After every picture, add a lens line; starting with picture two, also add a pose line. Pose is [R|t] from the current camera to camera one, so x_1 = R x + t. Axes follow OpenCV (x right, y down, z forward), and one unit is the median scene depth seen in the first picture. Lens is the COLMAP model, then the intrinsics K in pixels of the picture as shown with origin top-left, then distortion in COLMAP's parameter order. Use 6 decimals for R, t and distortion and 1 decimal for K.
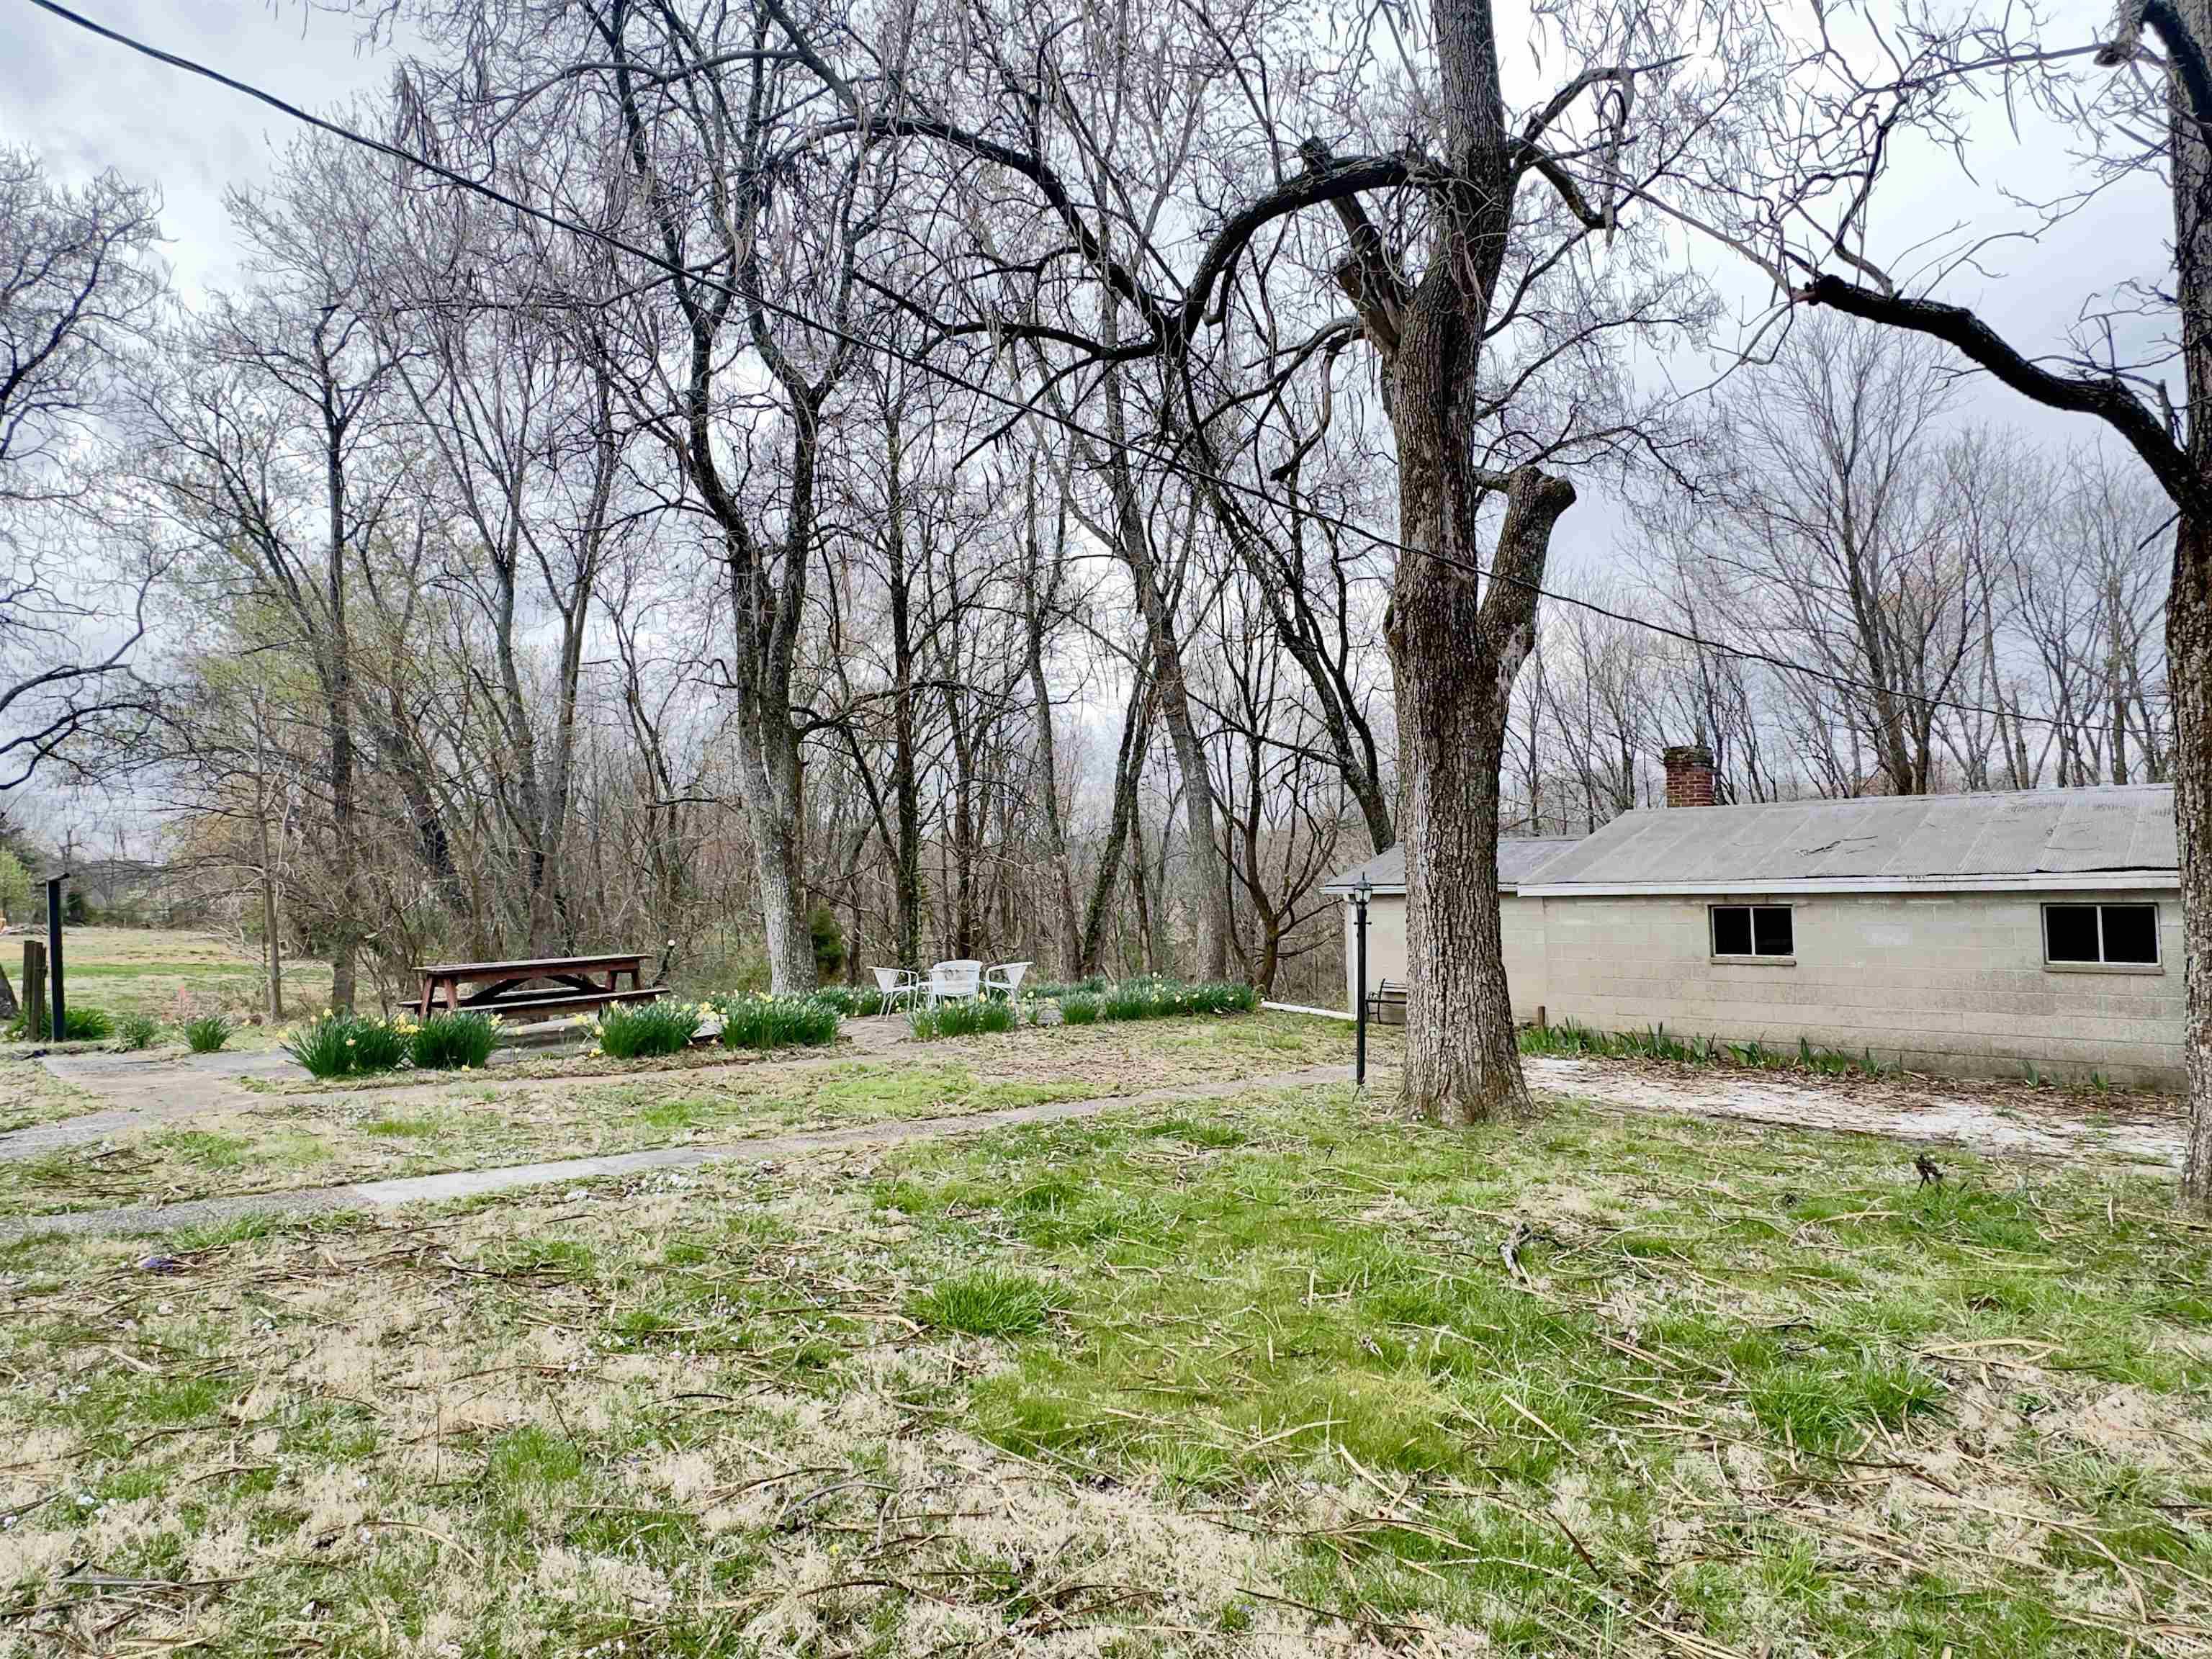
lens RADIAL K [[1246.1, 0, 1110.0], [0, 1246.1, 830.7], [0, 0, 1]] dist [-0.001429, -0.000518]
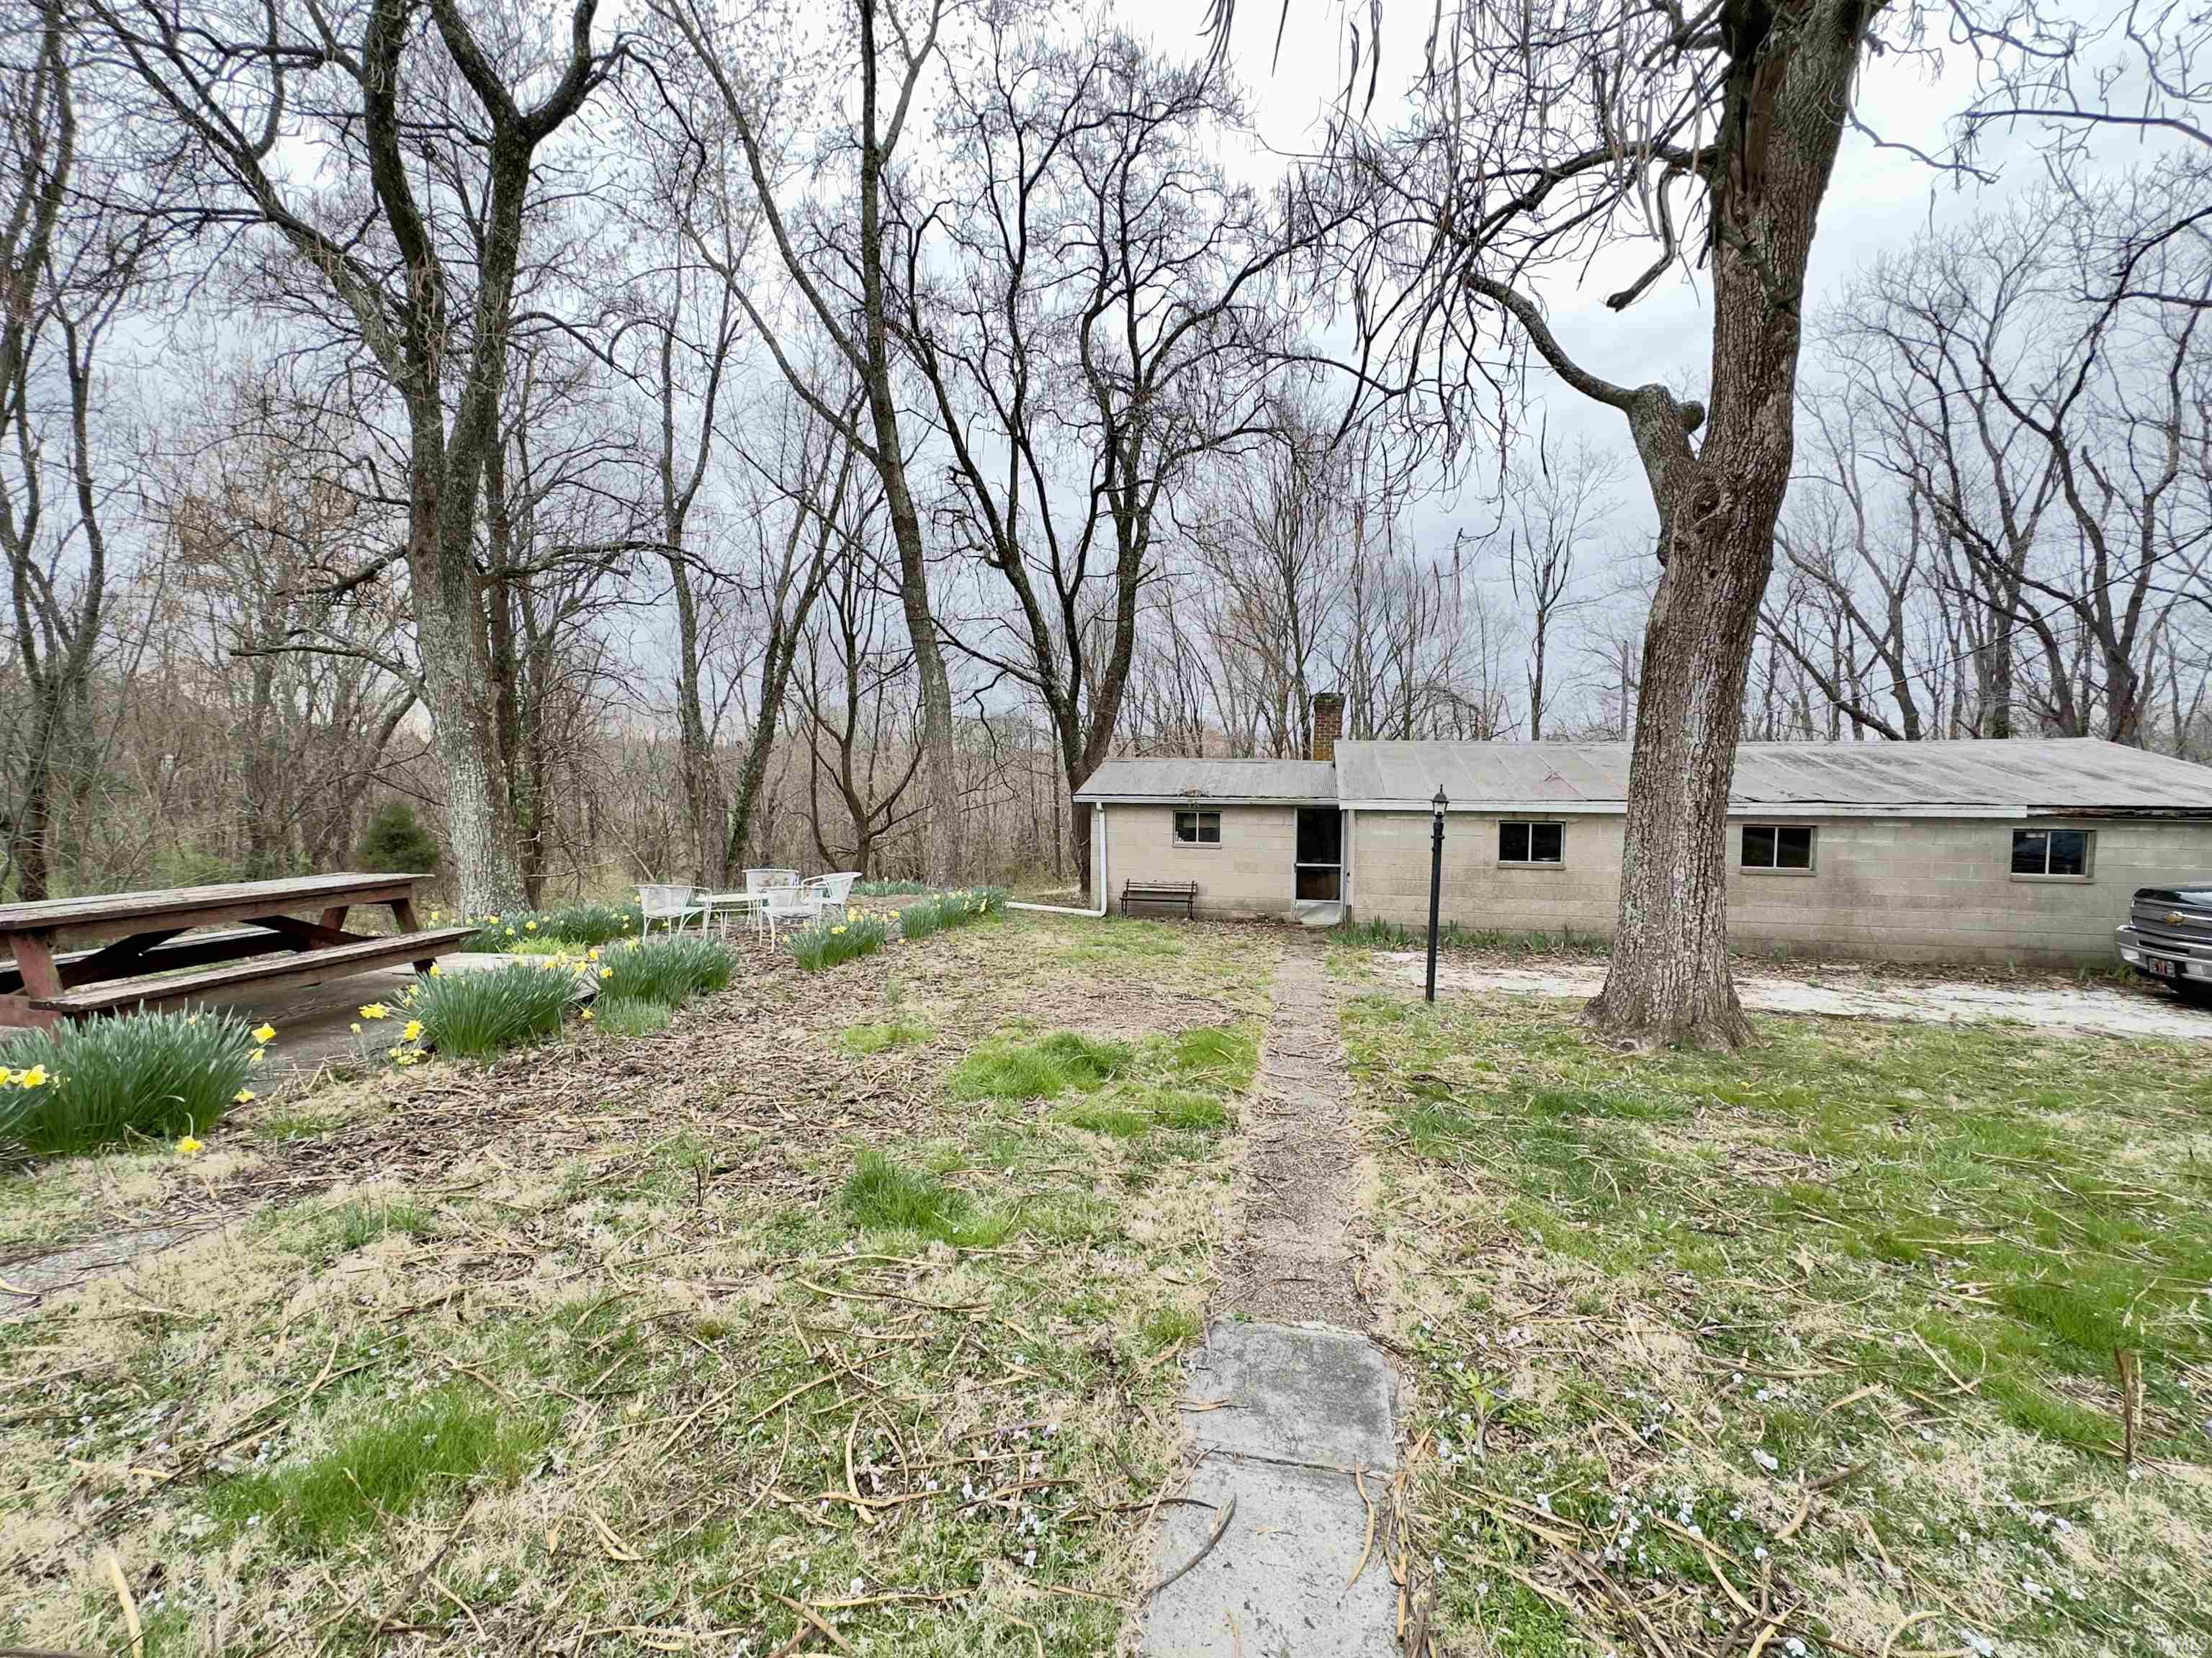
lens RADIAL K [[883.3, 0, 1104.1], [0, 883.3, 834.5], [0, 0, 1]] dist [-0.002017, 0.001253]
pose [[0.837386, 0.005387, 0.546585, -0.333059], [-0.053505, 0.995957, 0.072155, 0.032248], [-0.543987, -0.089667, 0.834289, 0.499157]]
